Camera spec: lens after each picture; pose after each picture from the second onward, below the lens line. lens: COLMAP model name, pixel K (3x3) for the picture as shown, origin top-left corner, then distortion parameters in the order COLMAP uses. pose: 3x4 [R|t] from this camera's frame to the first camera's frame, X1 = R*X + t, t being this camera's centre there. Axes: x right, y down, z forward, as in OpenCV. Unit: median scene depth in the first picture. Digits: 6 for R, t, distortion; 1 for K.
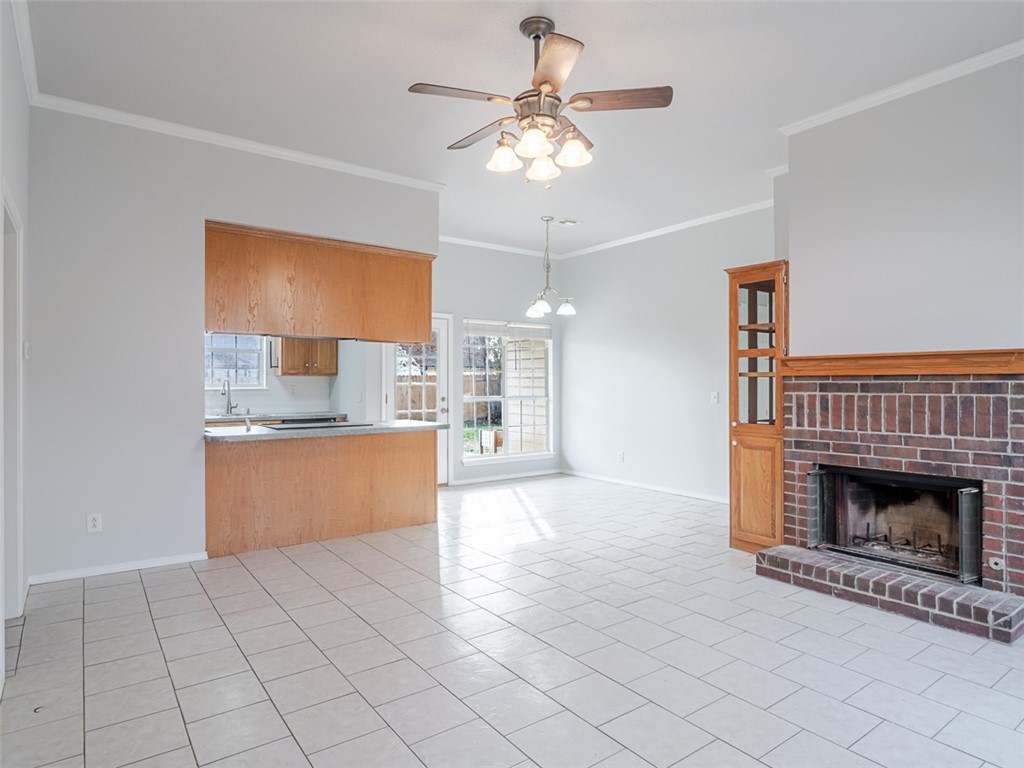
lens RADIAL K [[595.1, 0, 523.0], [0, 595.1, 379.0], [0, 0, 1]] dist [-0.005586, -0.001086]
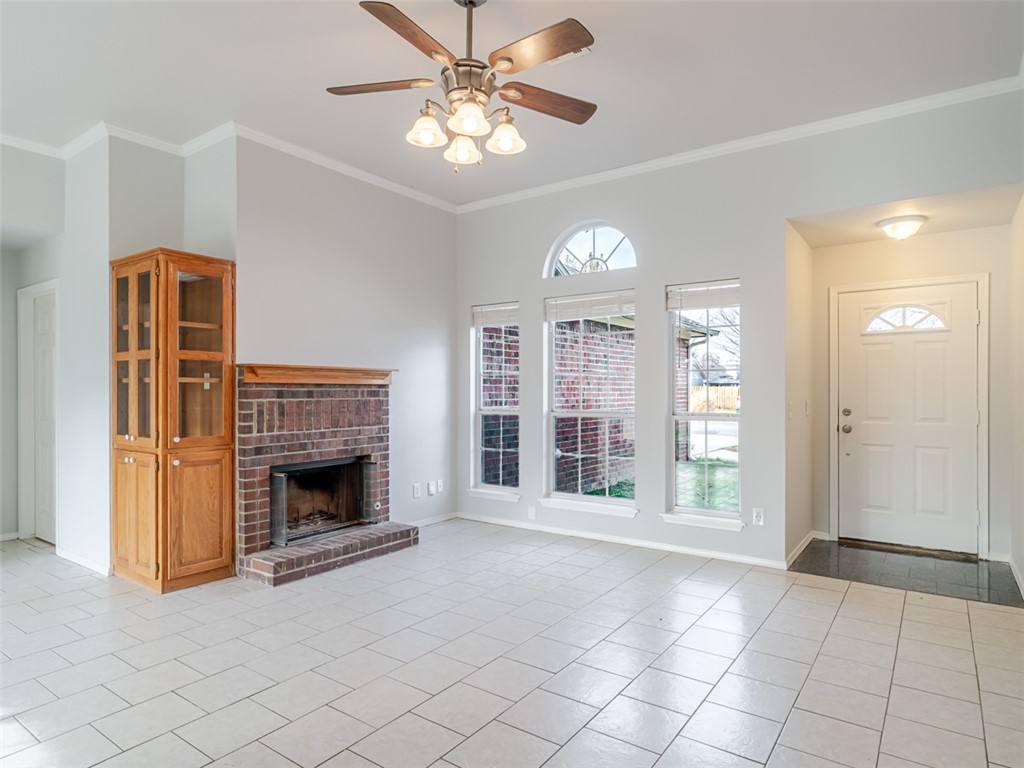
lens RADIAL K [[595.1, 0, 509.0], [0, 595.1, 389.0], [0, 0, 1]] dist [-0.005586, -0.001086]
pose [[-0.296813, 0.001663, 0.954934, -0.646203], [-0.009397, 0.999945, -0.004662, 0.005728], [-0.954890, -0.010358, -0.296781, 0.917041]]
